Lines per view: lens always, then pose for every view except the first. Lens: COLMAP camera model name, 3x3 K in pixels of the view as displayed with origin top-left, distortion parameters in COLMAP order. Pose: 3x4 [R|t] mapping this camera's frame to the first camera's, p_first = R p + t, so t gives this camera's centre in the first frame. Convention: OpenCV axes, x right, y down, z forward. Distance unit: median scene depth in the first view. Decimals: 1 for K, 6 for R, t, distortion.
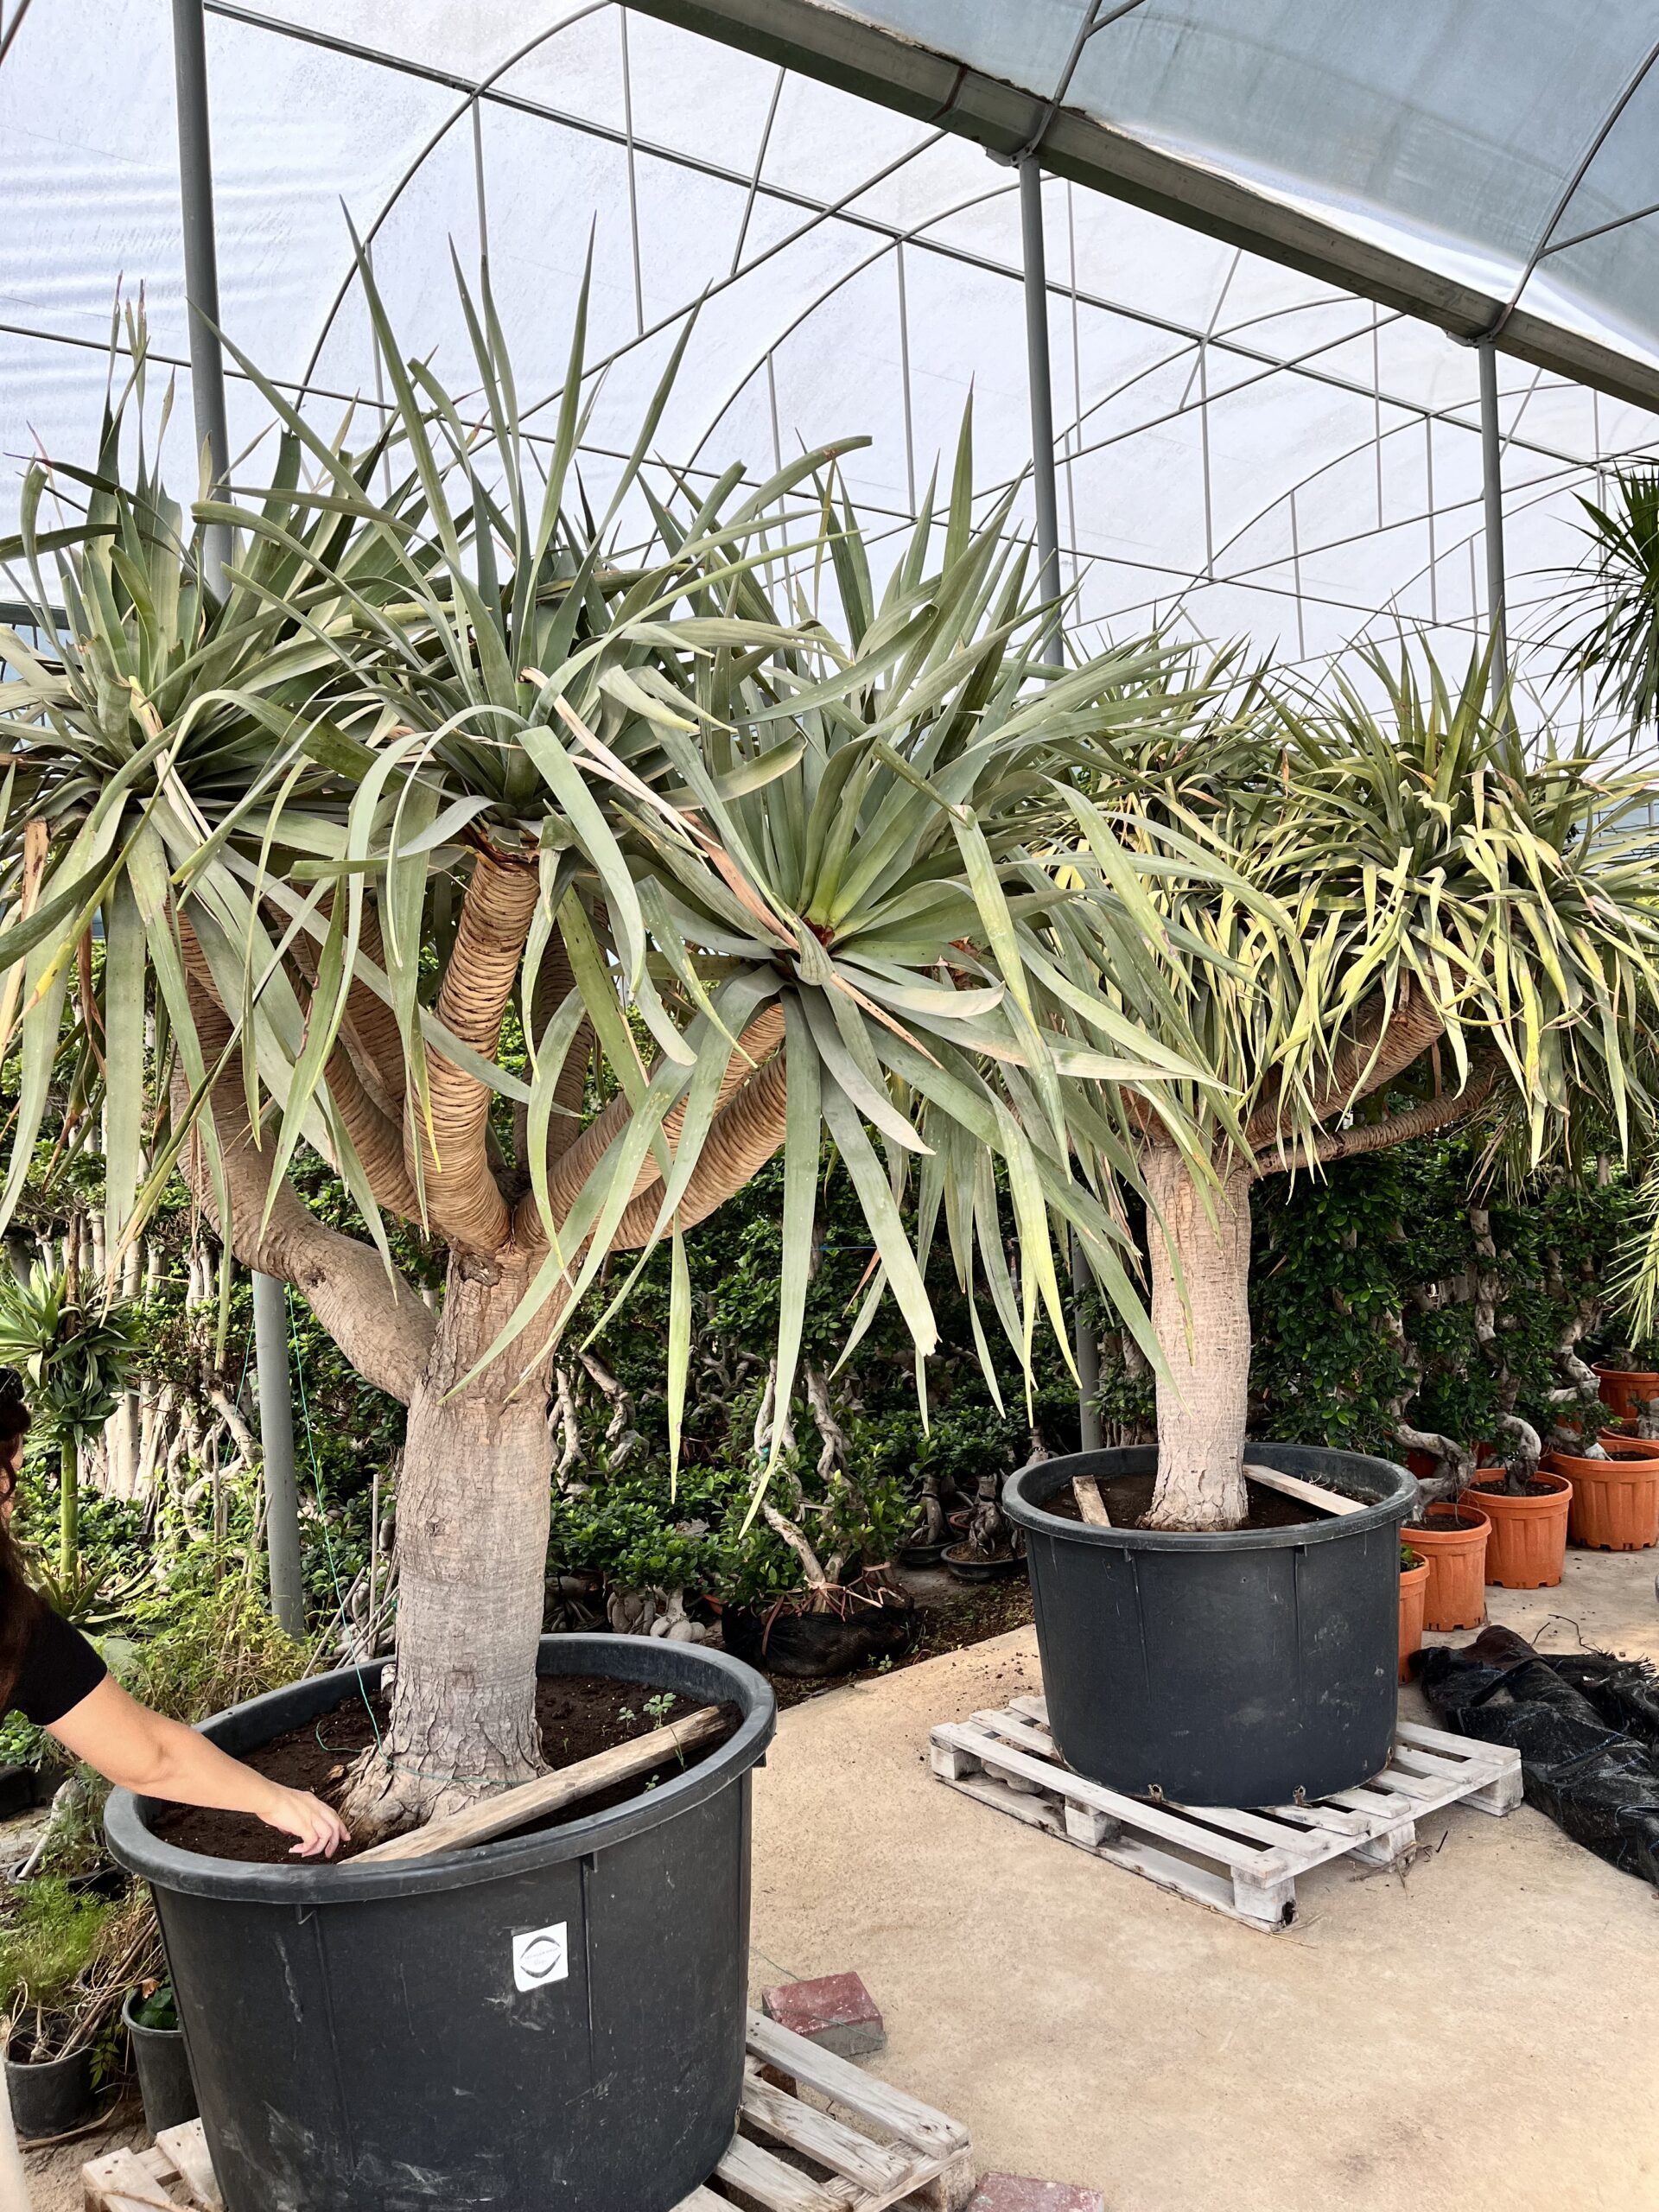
lens RADIAL K [[1687.3, 0, 825.0], [0, 1687.3, 1111.5], [0, 0, 1]] dist [0.059449, -0.090696]
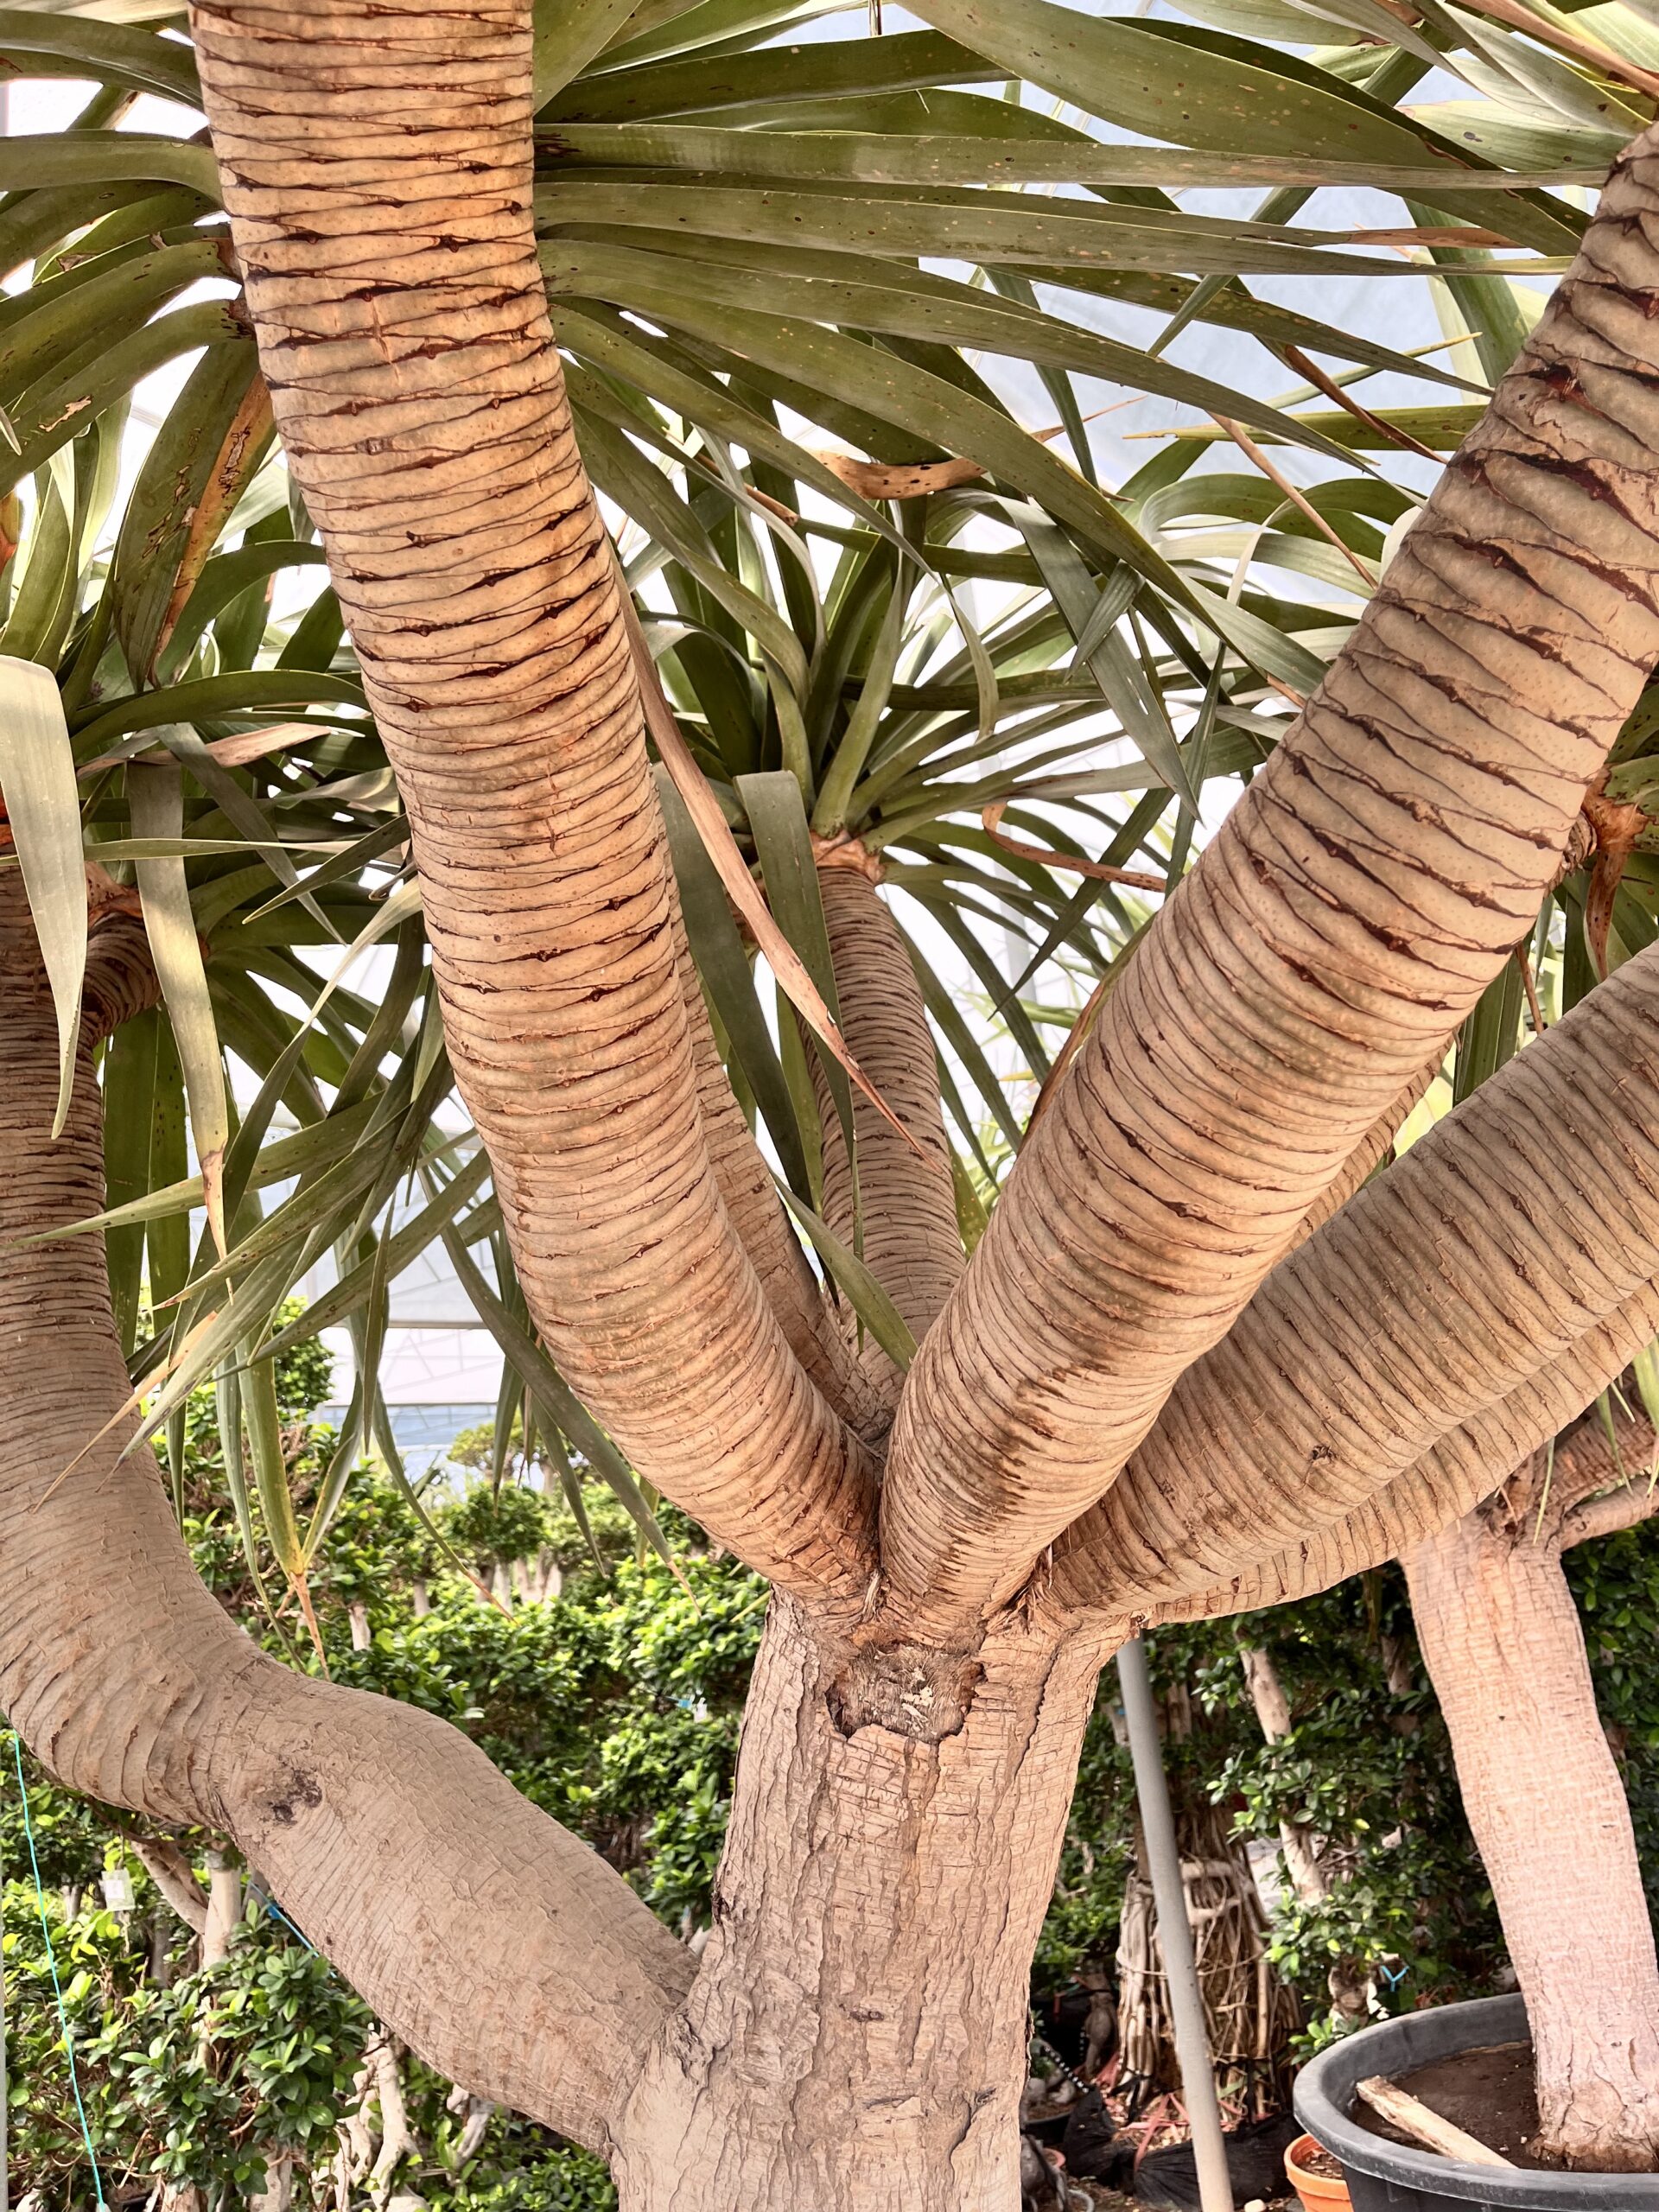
lens RADIAL K [[1687.3, 0, 825.0], [0, 1687.3, 1111.5], [0, 0, 1]] dist [0.059449, -0.090696]
pose [[0.975806, -0.008596, 0.218471, -0.181072], [0.073477, 0.954004, -0.290649, 0.048135], [-0.205924, 0.299670, 0.931554, 0.386242]]
